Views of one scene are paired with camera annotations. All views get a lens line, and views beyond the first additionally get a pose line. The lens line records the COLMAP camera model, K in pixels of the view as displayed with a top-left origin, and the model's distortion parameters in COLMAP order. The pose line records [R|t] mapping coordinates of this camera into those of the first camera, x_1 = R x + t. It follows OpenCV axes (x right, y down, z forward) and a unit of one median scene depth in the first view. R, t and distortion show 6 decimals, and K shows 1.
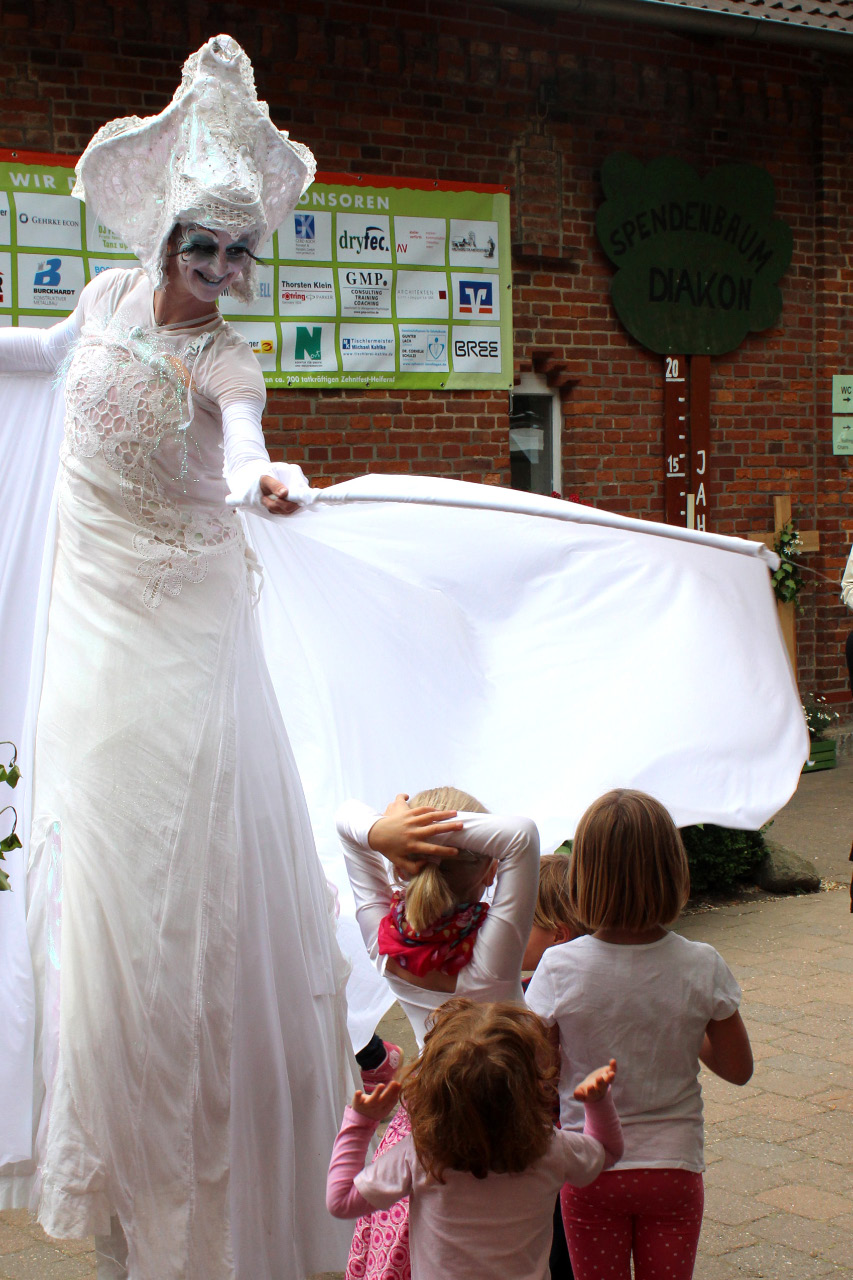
lens RADIAL K [[2157.5, 0, 426.5], [0, 2157.5, 640.0], [0, 0, 1]] dist [-0.054323, 0.083265]
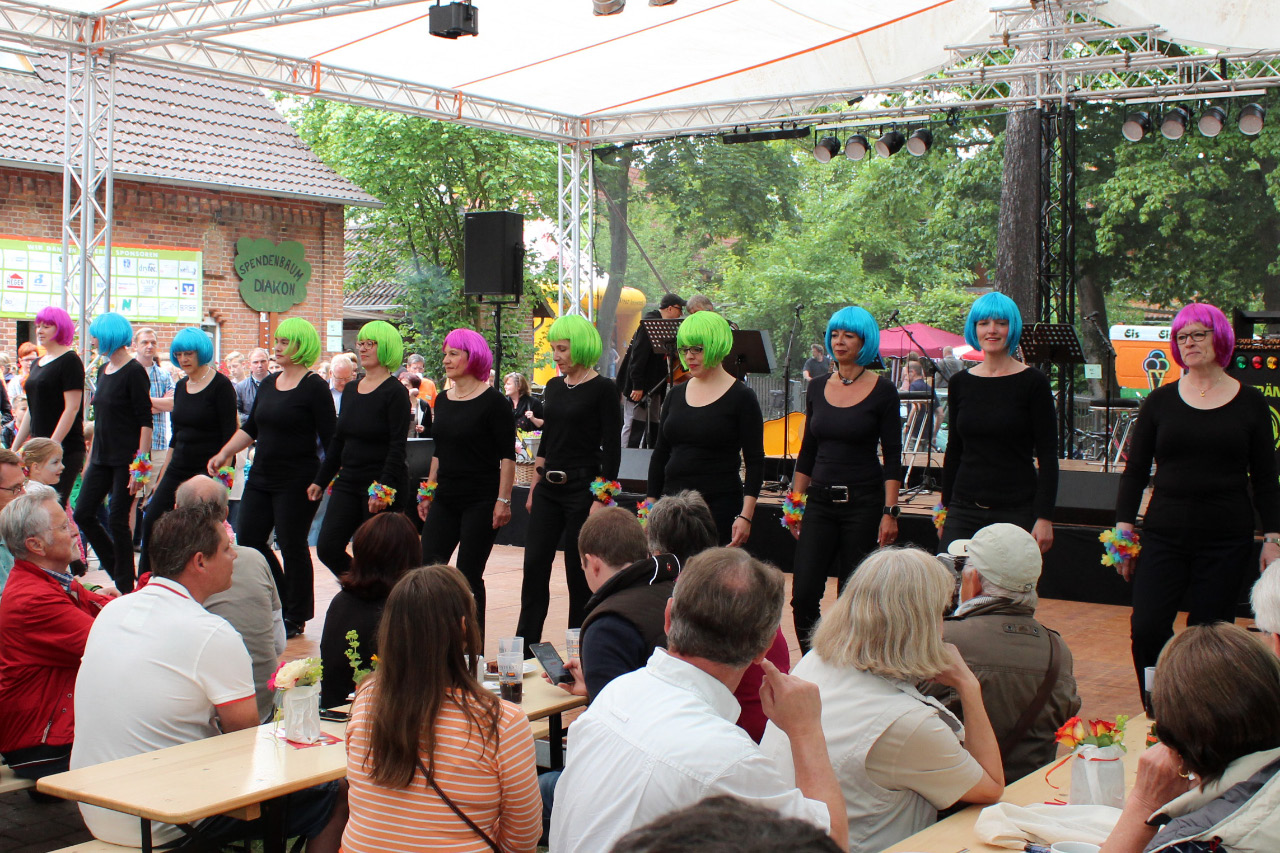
lens RADIAL K [[1623.9, 0, 640.0], [0, 1623.9, 426.5], [0, 0, 1]] dist [-0.124624, 0.012770]
pose [[0.954110, 0.022722, 0.298594, -0.033906], [-0.011052, 0.999110, -0.040713, 0.088460], [-0.299254, 0.035544, 0.953511, -1.072327]]
